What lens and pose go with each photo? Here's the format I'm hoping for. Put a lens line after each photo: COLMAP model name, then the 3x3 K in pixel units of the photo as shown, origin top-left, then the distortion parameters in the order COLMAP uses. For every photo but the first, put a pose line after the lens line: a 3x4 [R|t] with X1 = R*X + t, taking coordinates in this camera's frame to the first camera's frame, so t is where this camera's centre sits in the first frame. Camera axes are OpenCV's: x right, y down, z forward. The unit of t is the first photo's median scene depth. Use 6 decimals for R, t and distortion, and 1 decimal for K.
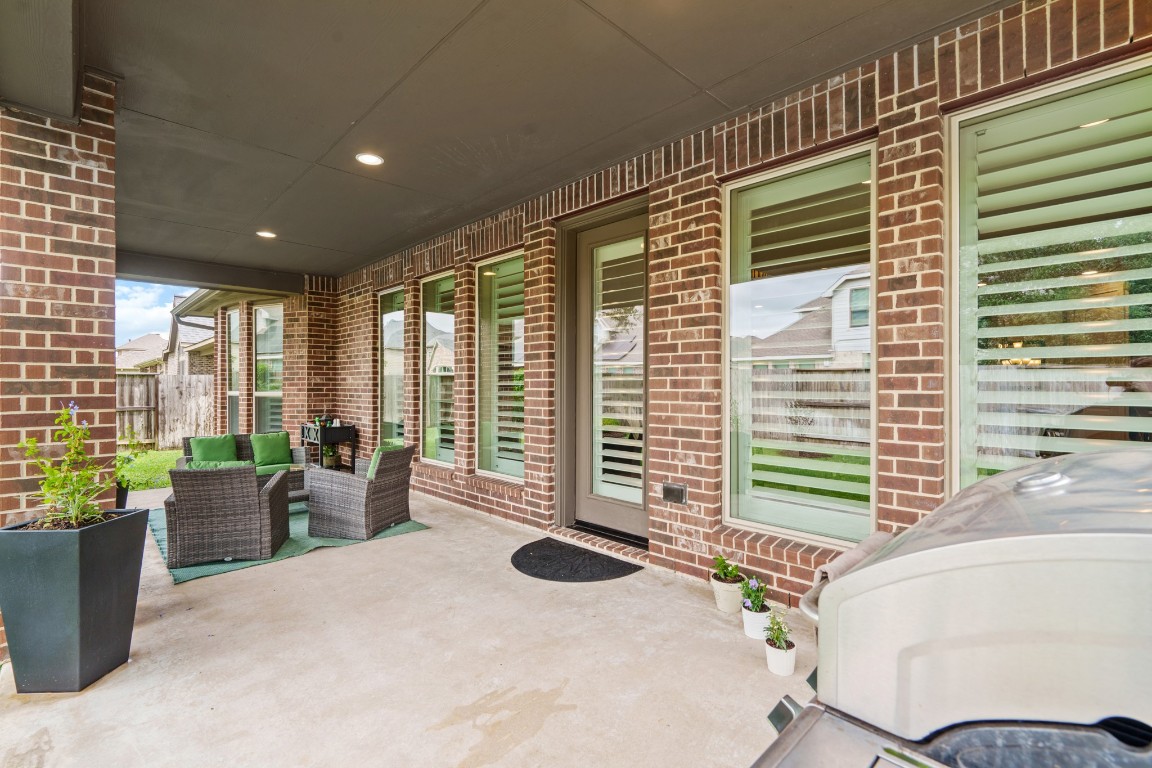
lens RADIAL K [[530.2, 0, 574.5], [0, 530.2, 387.5], [0, 0, 1]] dist [-0.004746, 0.000002]
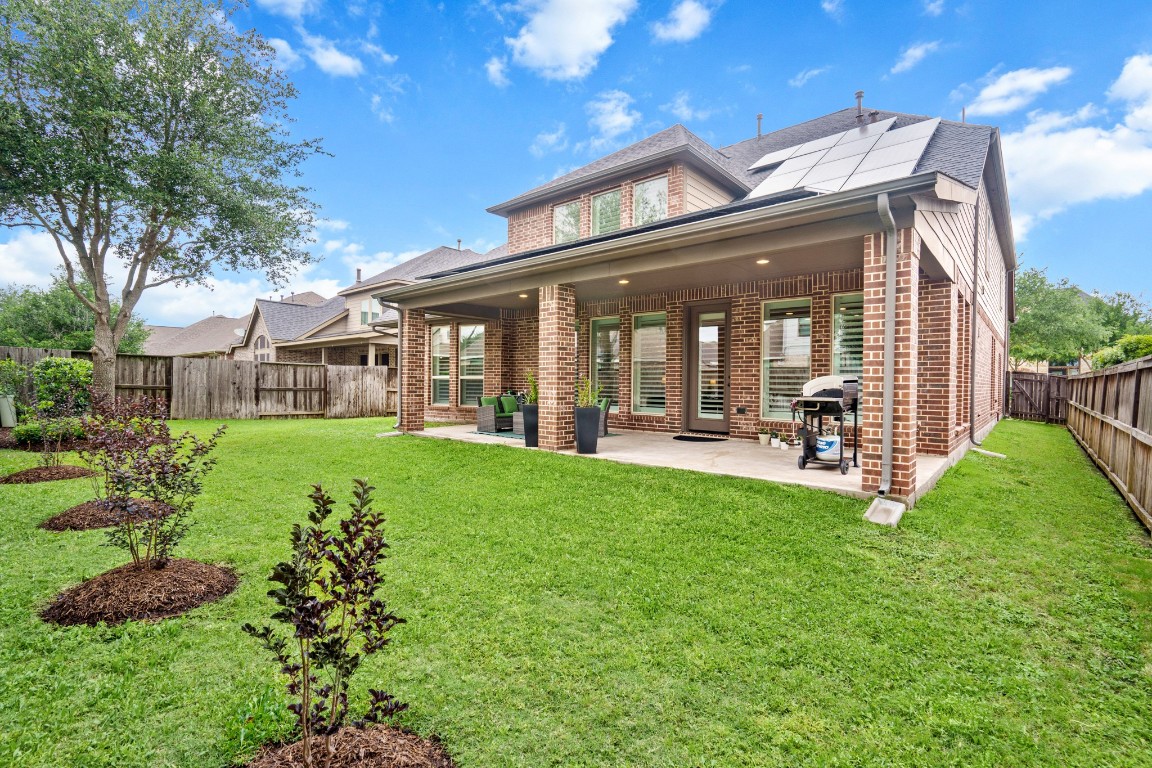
lens RADIAL K [[530.2, 0, 576.8], [0, 530.2, 386.8], [0, 0, 1]] dist [-0.004746, 0.000002]
pose [[0.995856, 0.009549, 0.090439, -0.940889], [-0.009981, 0.999941, 0.004326, 0.074936], [-0.090393, -0.005211, 0.995893, -1.715152]]
